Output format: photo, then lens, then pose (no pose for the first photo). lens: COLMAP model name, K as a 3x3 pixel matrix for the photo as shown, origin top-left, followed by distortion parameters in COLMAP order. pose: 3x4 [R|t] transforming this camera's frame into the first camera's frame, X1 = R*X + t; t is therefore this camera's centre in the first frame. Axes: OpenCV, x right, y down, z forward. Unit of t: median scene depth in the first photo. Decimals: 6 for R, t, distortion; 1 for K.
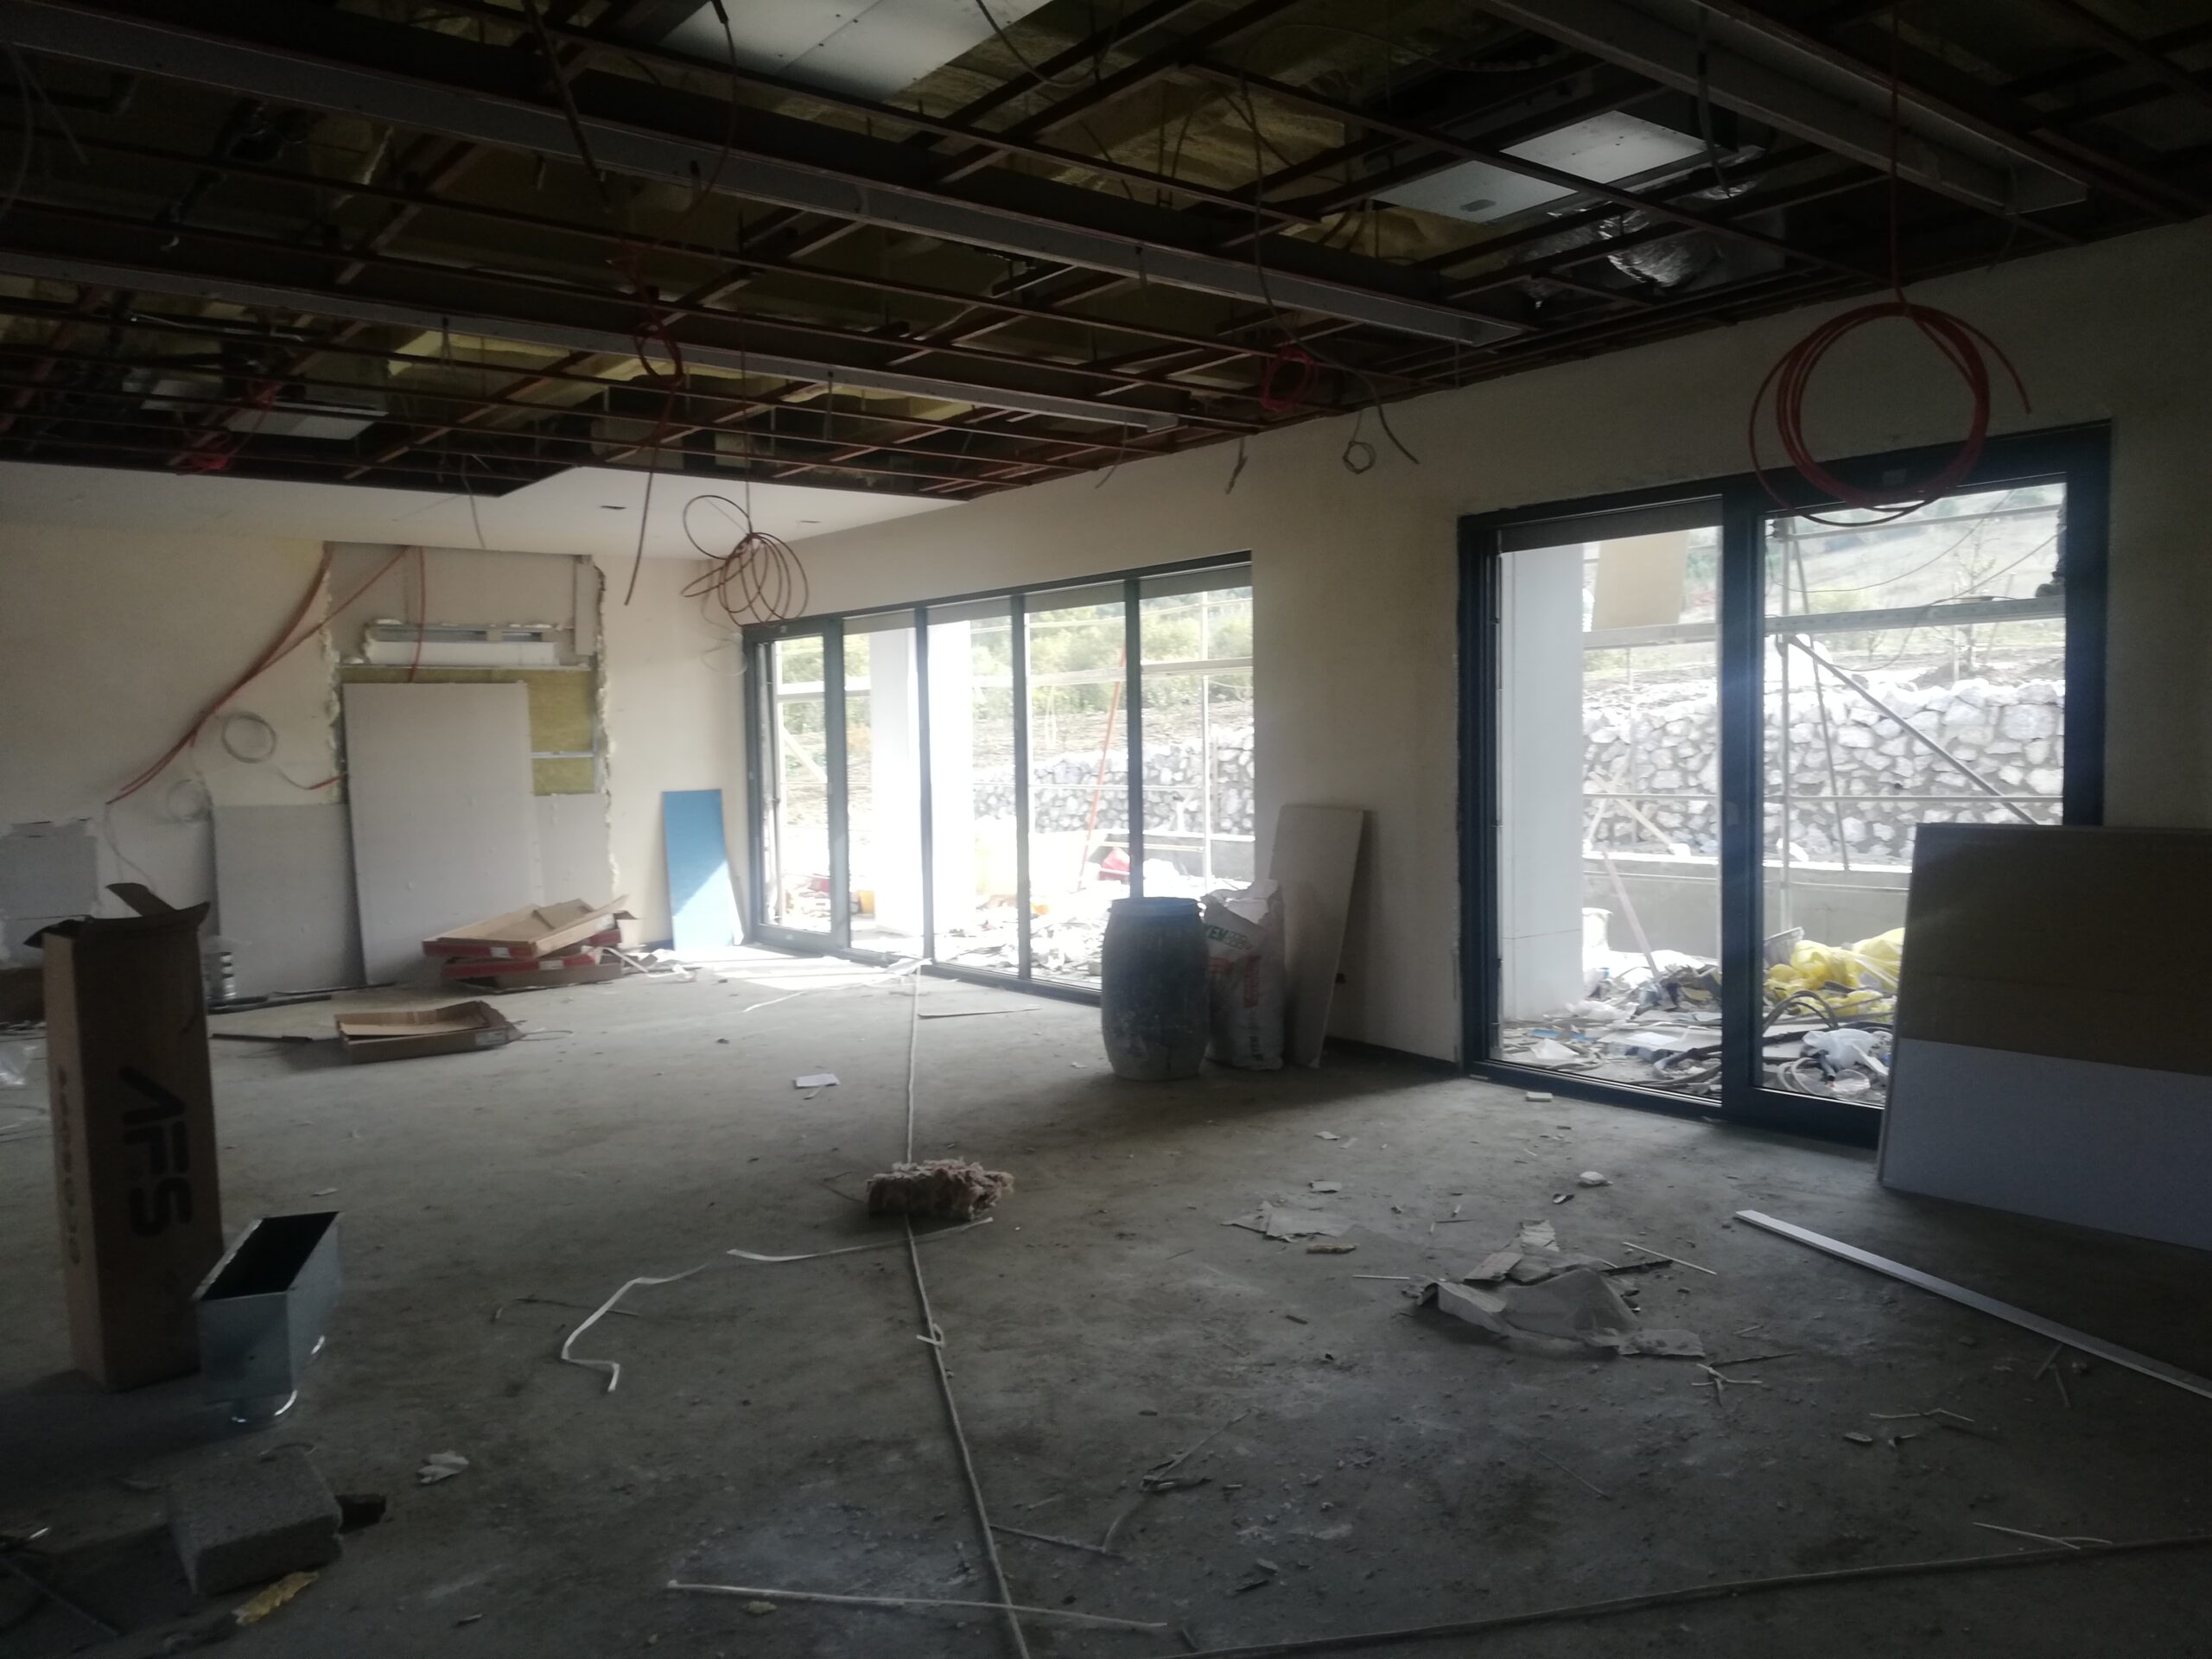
lens RADIAL K [[1625.5, 0, 1106.0], [0, 1625.5, 829.5], [0, 0, 1]] dist [0.040427, -0.055082]
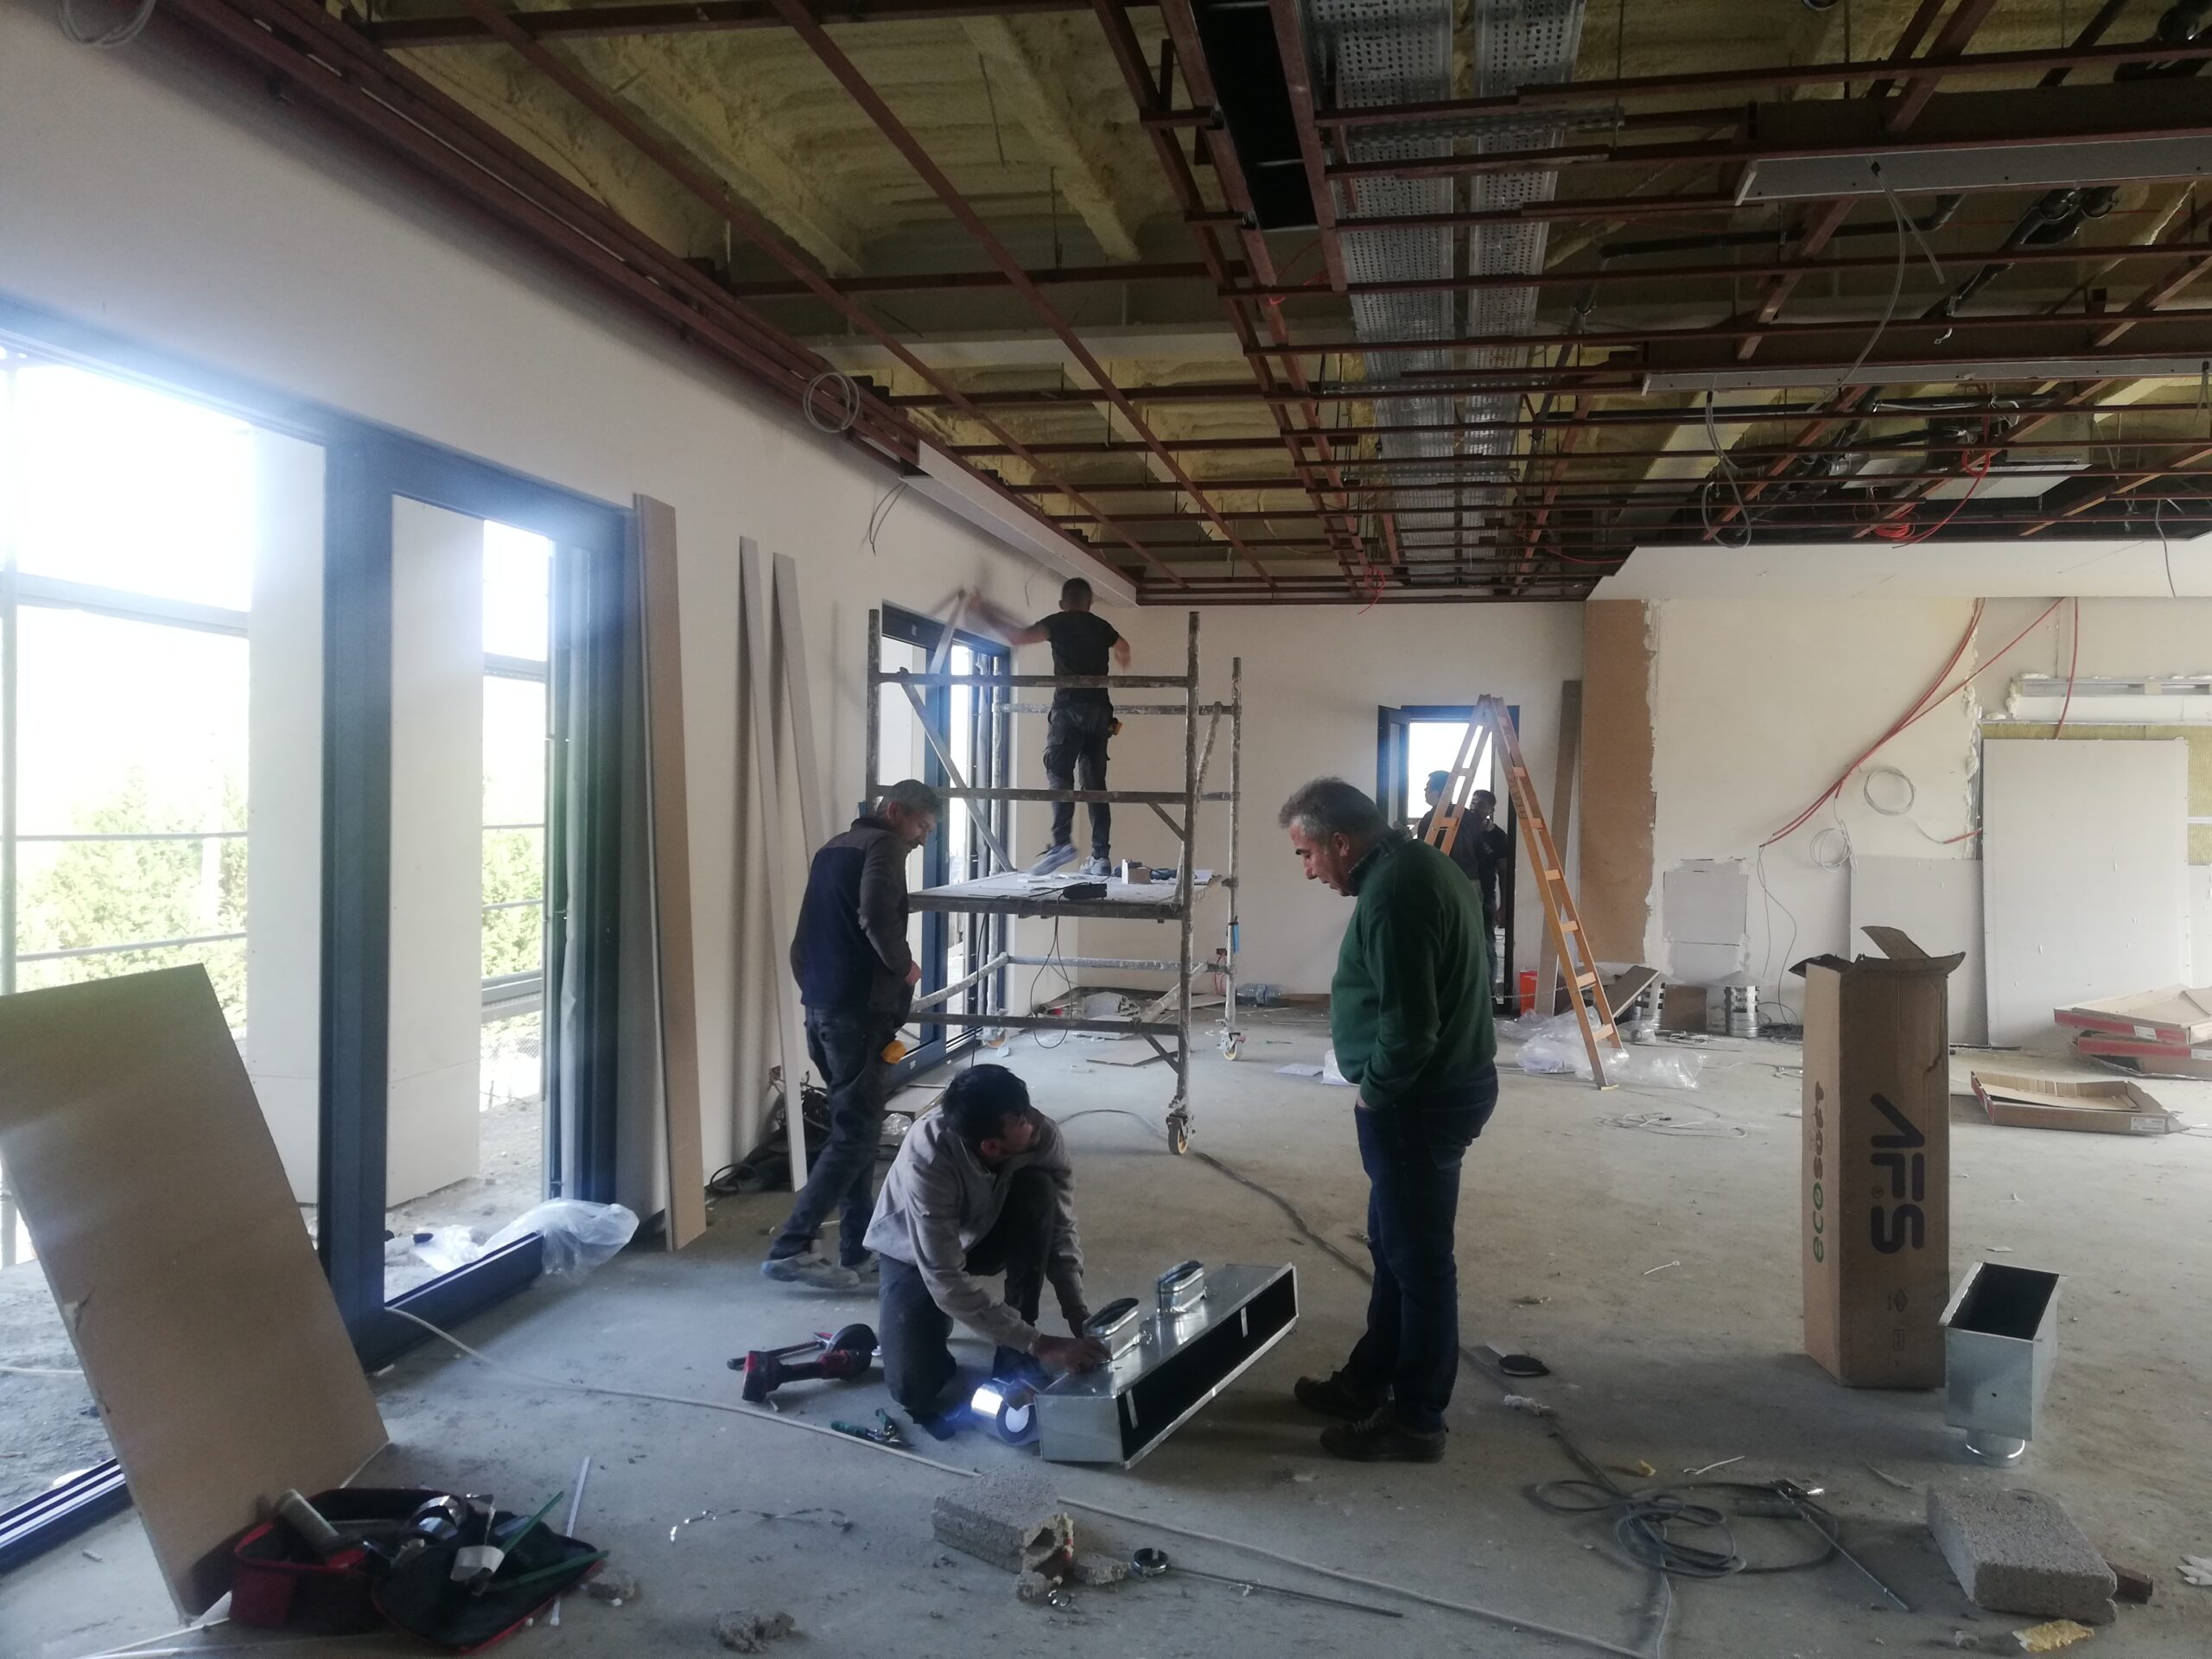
lens RADIAL K [[1625.5, 0, 1106.0], [0, 1625.5, 829.5], [0, 0, 1]] dist [0.040427, -0.055082]
pose [[0.635472, 0.051620, -0.770396, -0.065711], [-0.075033, 0.997169, 0.004922, 0.000908], [0.768469, 0.054677, 0.637546, -0.078753]]
